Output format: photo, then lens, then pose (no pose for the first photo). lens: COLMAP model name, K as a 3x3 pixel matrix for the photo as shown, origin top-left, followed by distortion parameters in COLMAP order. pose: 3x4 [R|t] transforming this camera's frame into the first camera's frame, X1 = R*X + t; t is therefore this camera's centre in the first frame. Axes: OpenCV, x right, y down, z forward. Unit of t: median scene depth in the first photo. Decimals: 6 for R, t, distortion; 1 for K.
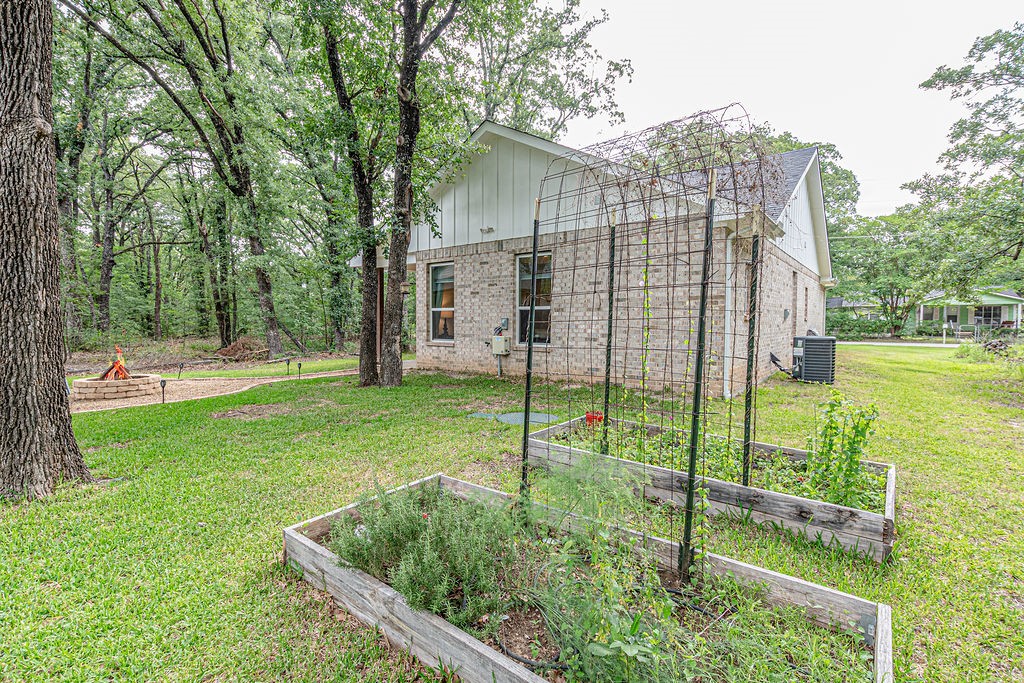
lens RADIAL K [[485.2, 0, 515.2], [0, 485.2, 344.0], [0, 0, 1]] dist [-0.002951, -0.000687]
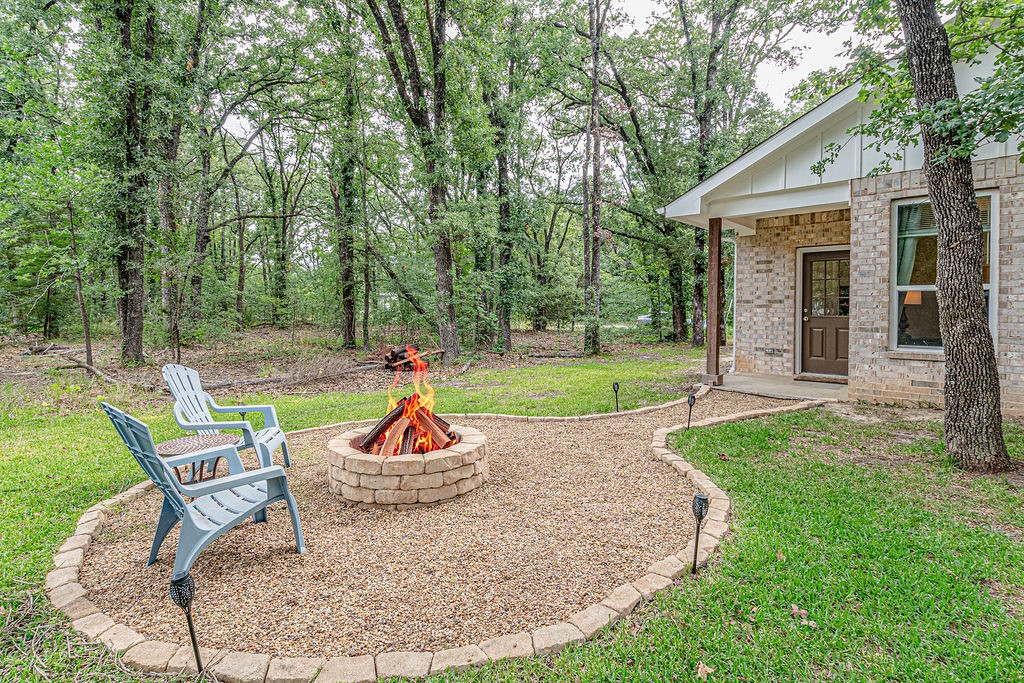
lens RADIAL K [[485.2, 0, 479.9], [0, 485.2, 307.9], [0, 0, 1]] dist [-0.002951, -0.000687]
pose [[0.995252, 0.000565, -0.097327, -0.355536], [-0.005544, 0.998689, -0.050892, -0.013258], [0.097171, 0.051190, 0.993950, 0.280646]]
